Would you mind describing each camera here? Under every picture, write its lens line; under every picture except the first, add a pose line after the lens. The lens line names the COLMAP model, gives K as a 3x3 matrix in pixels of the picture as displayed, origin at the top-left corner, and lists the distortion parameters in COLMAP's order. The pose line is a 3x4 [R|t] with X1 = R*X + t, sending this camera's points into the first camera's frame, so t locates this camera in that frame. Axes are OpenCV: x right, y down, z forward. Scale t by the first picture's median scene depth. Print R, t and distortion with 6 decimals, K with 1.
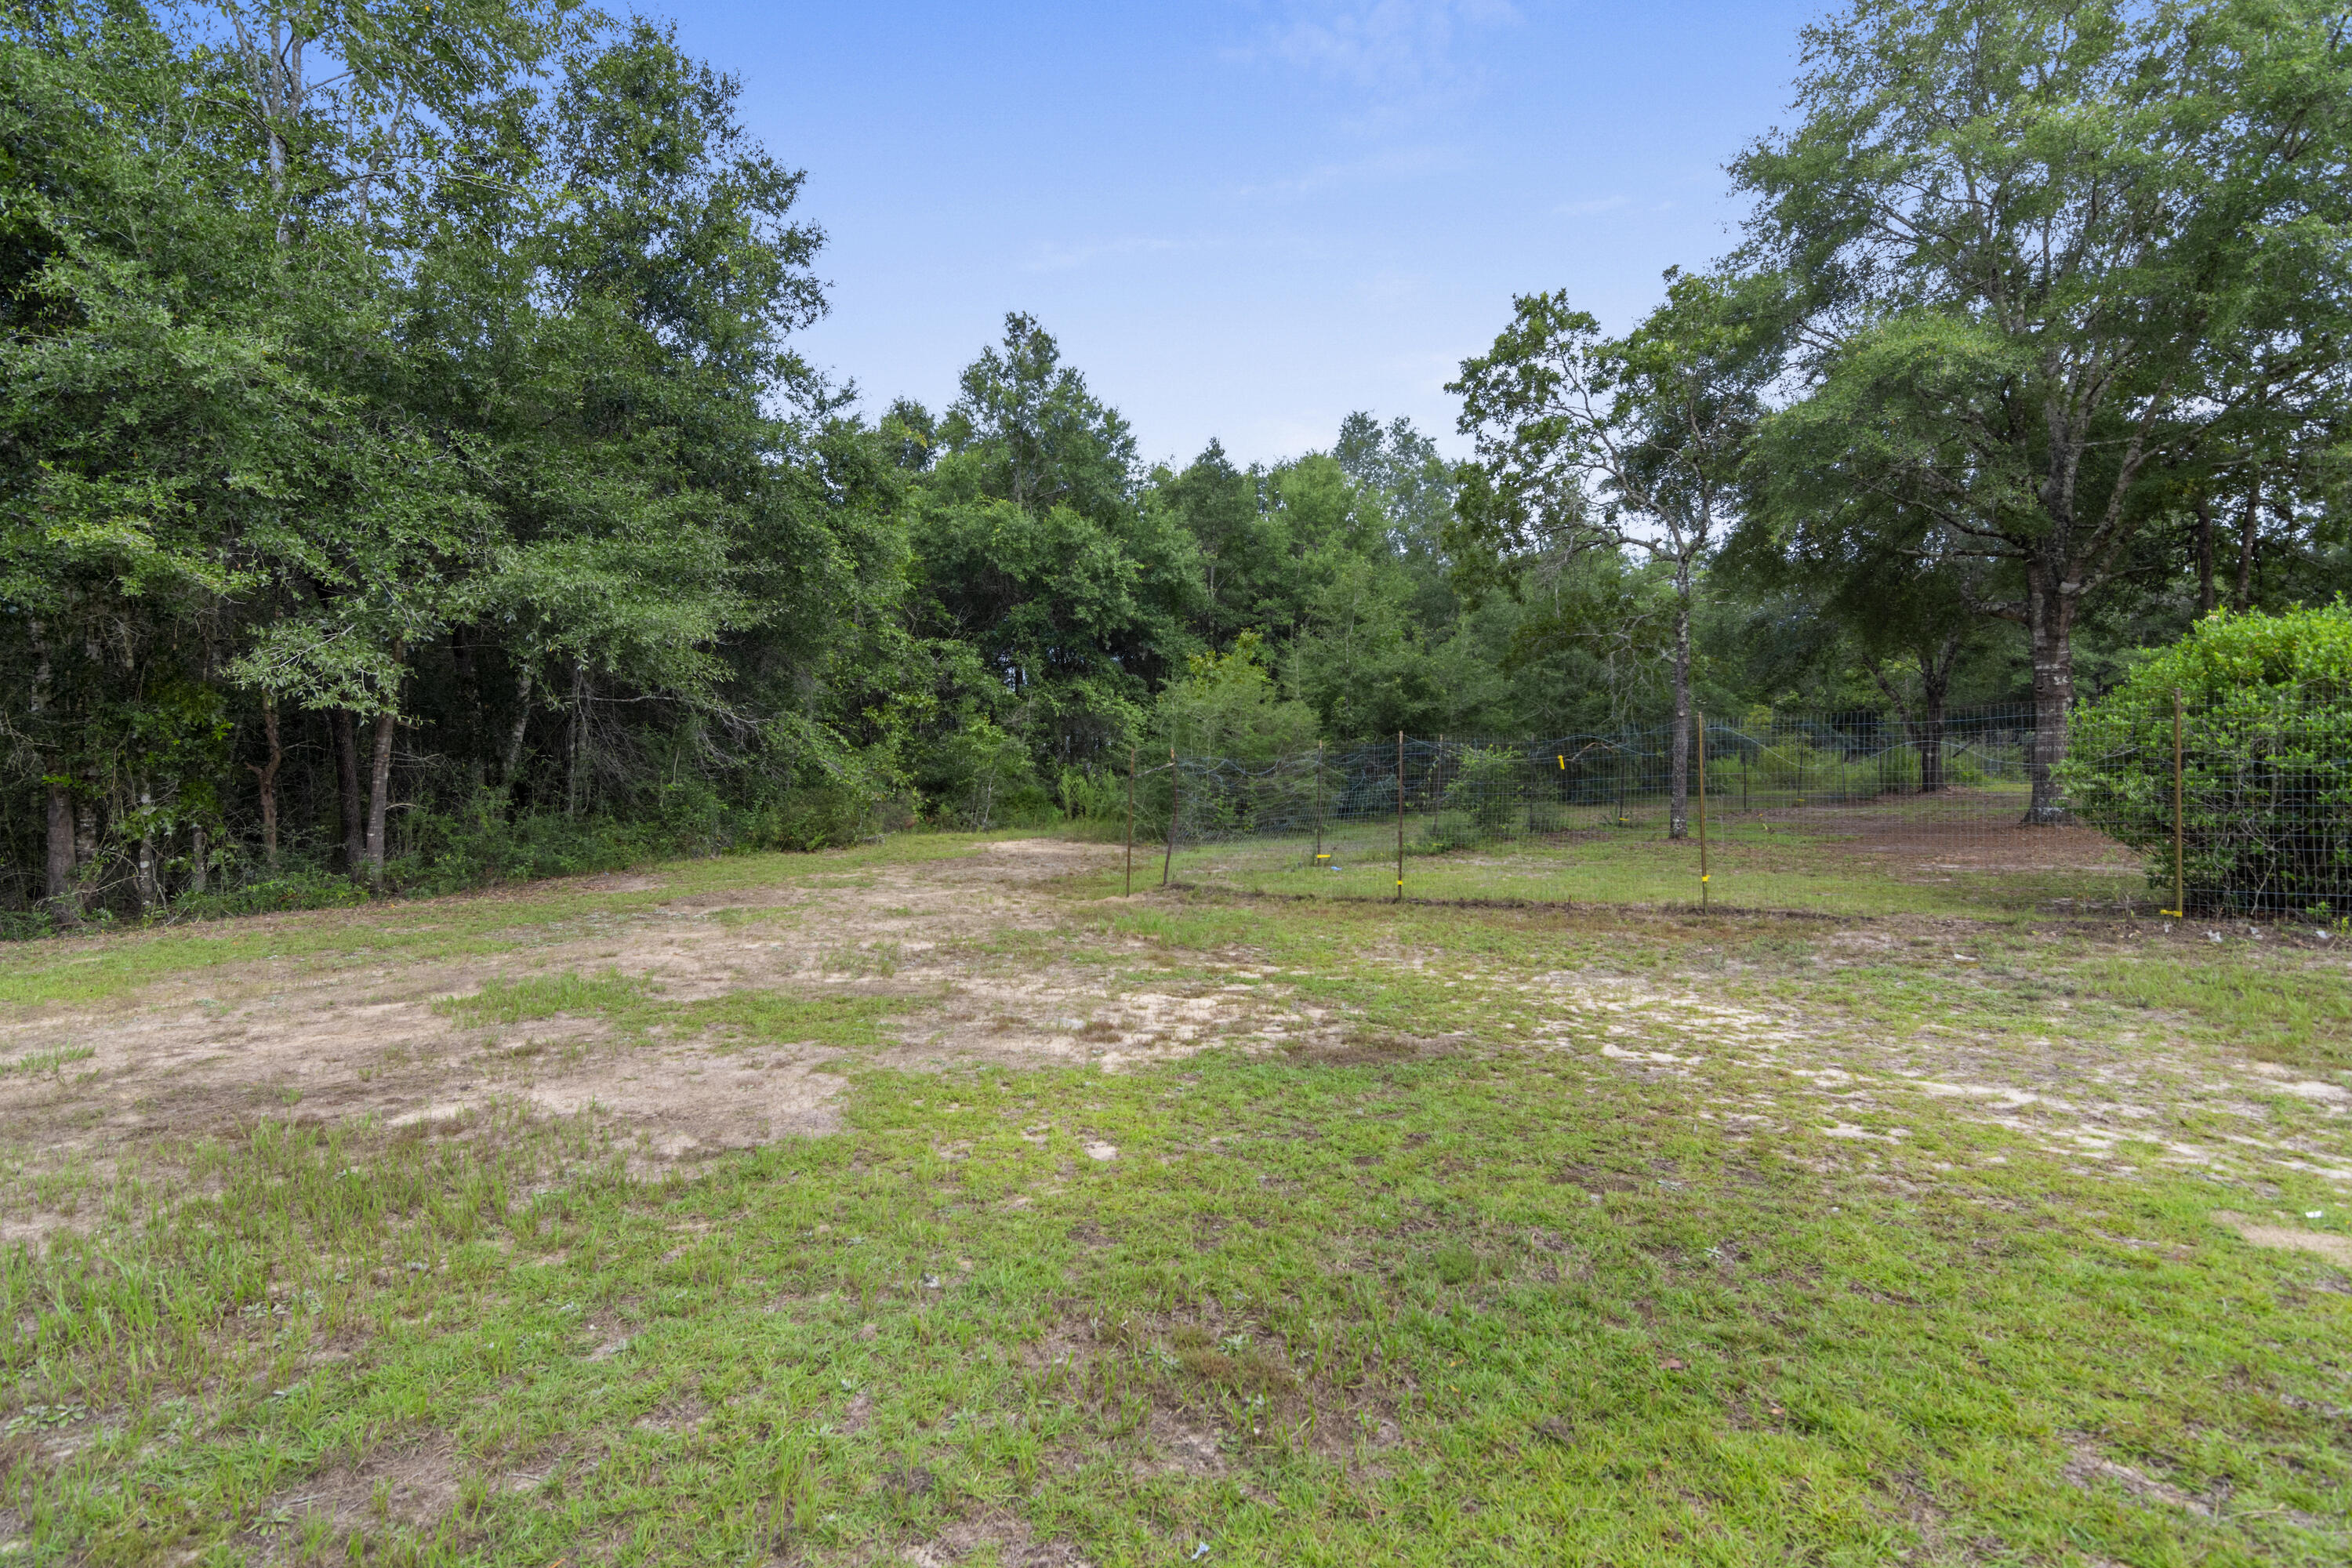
lens RADIAL K [[1213.8, 0, 1176.1], [0, 1213.8, 776.6], [0, 0, 1]] dist [-0.000286, -0.000198]
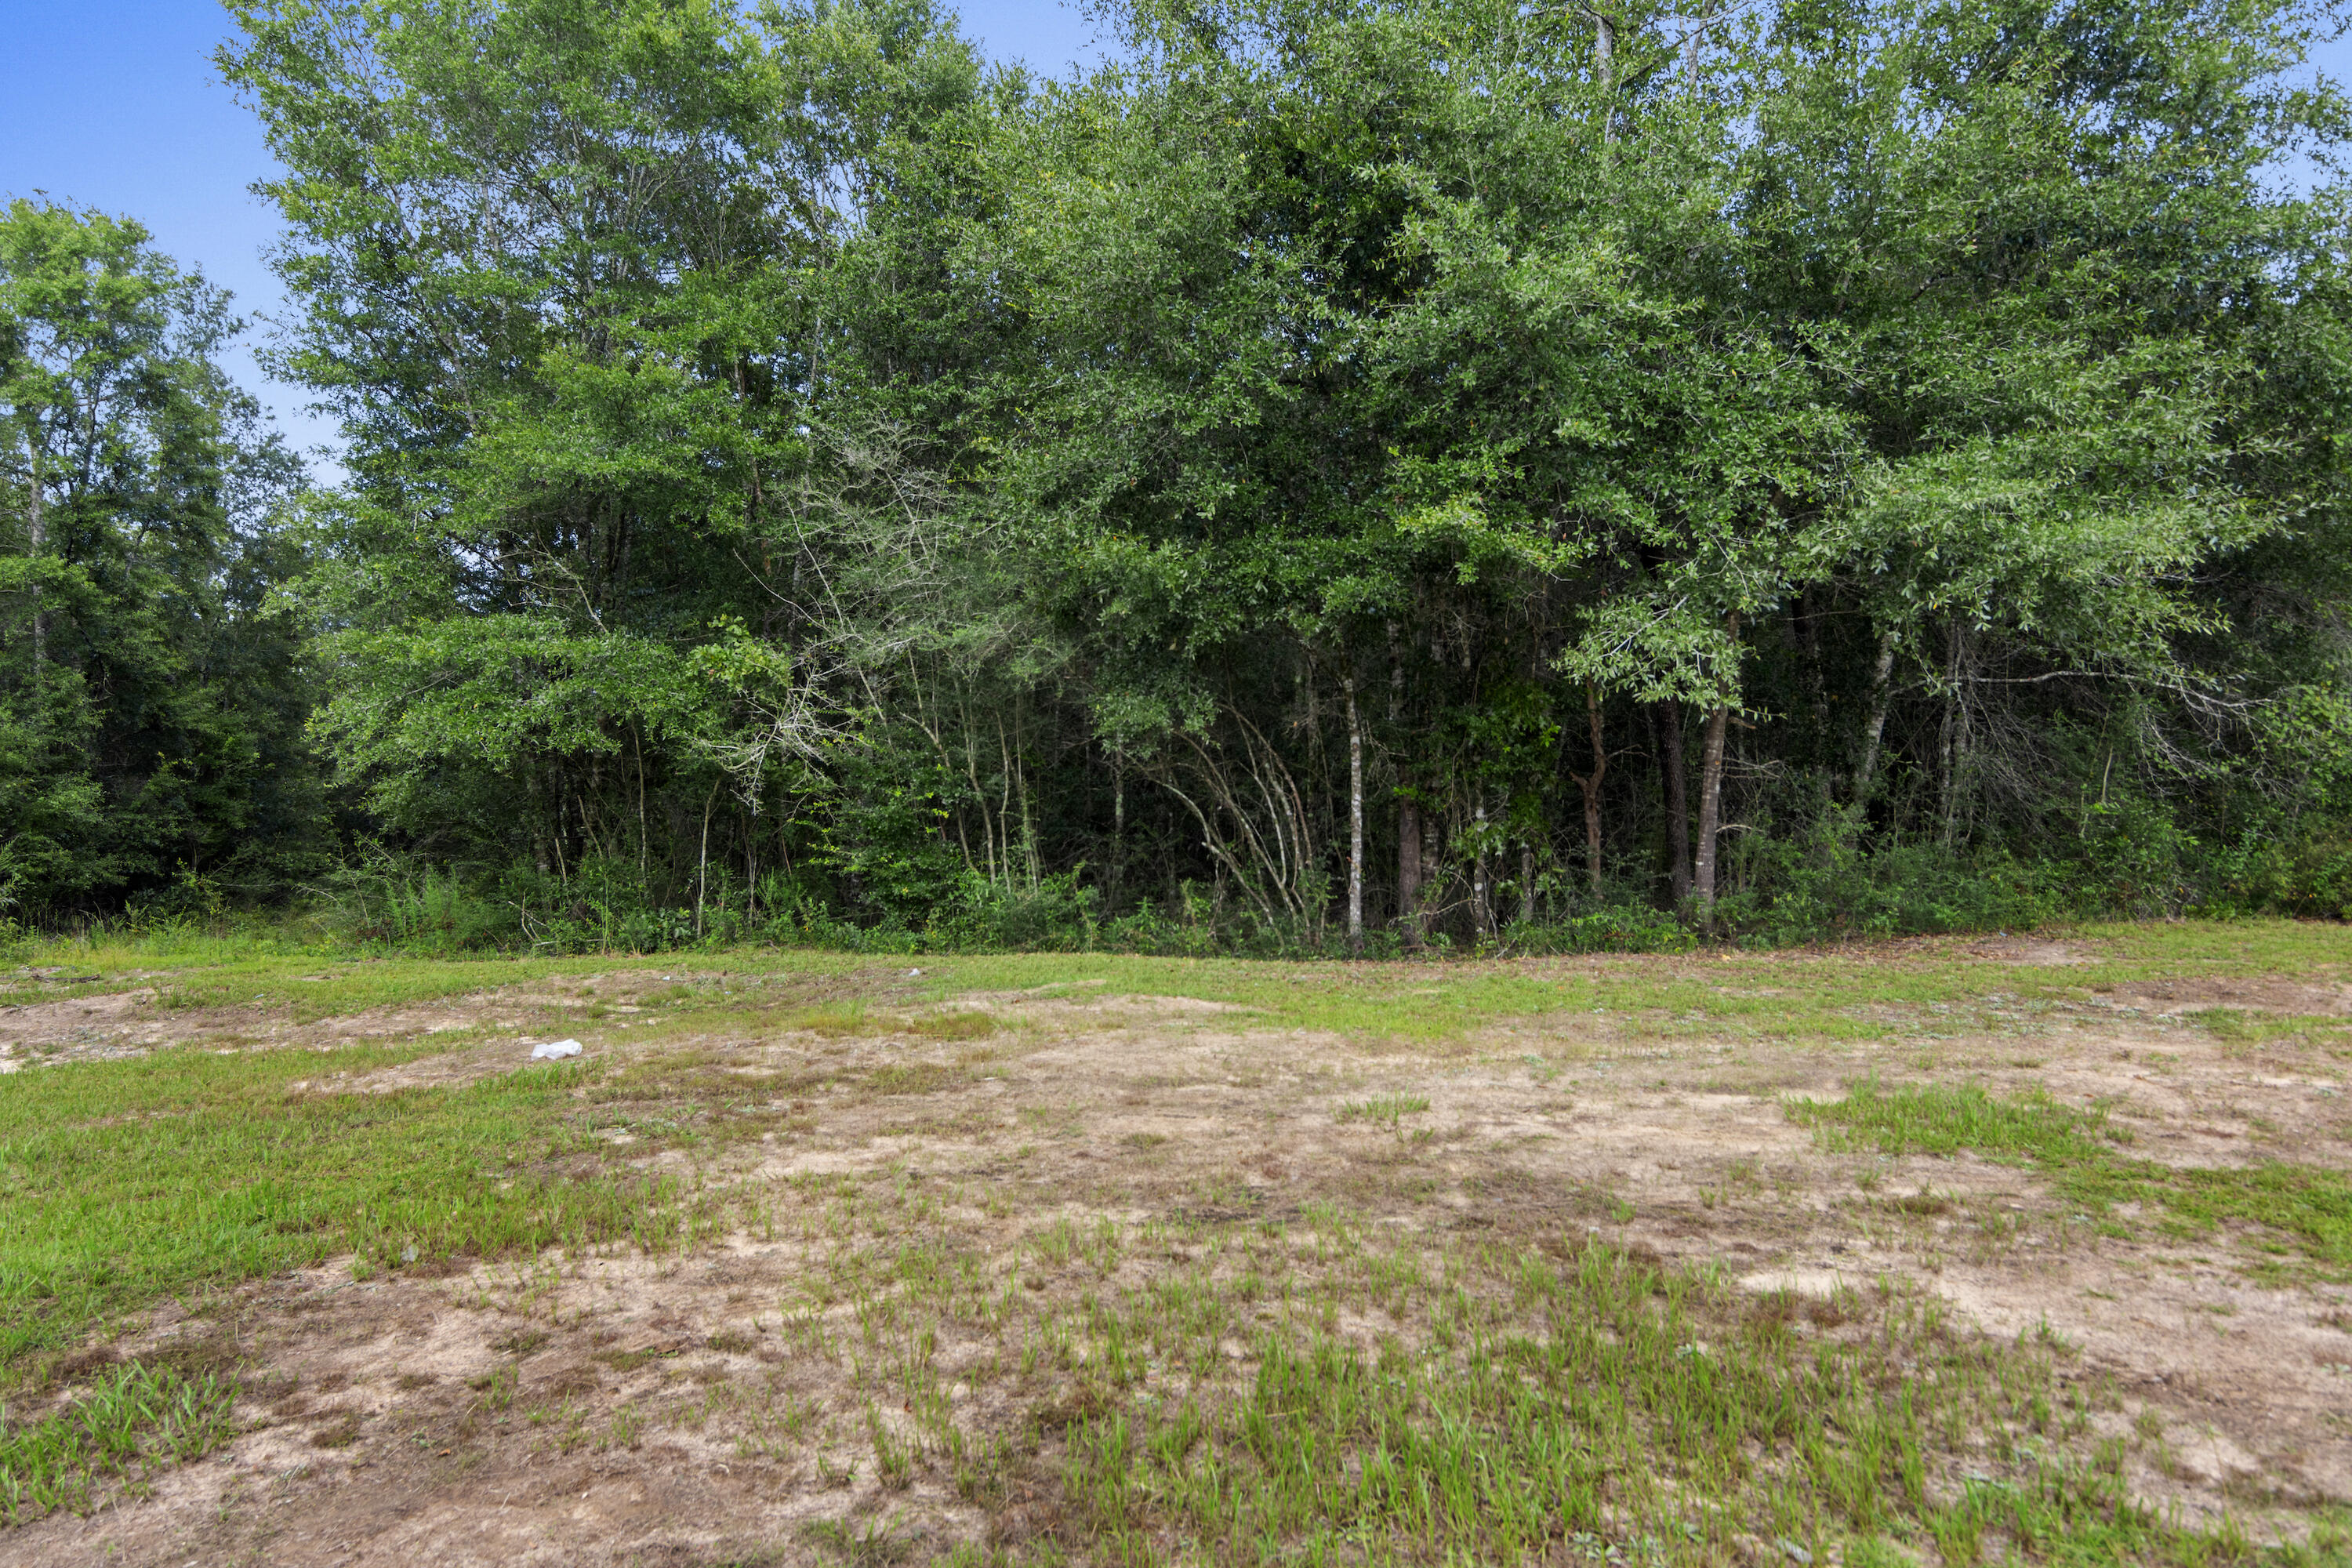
lens RADIAL K [[1630.0, 0, 1174.7], [0, 1630.0, 780.5], [0, 0, 1]] dist [-0.012344, -0.011018]
pose [[0.628656, -0.000222, -0.777684, -0.069192], [-0.006494, 0.999964, -0.005535, 0.002369], [0.777657, 0.008530, 0.628632, 0.085991]]
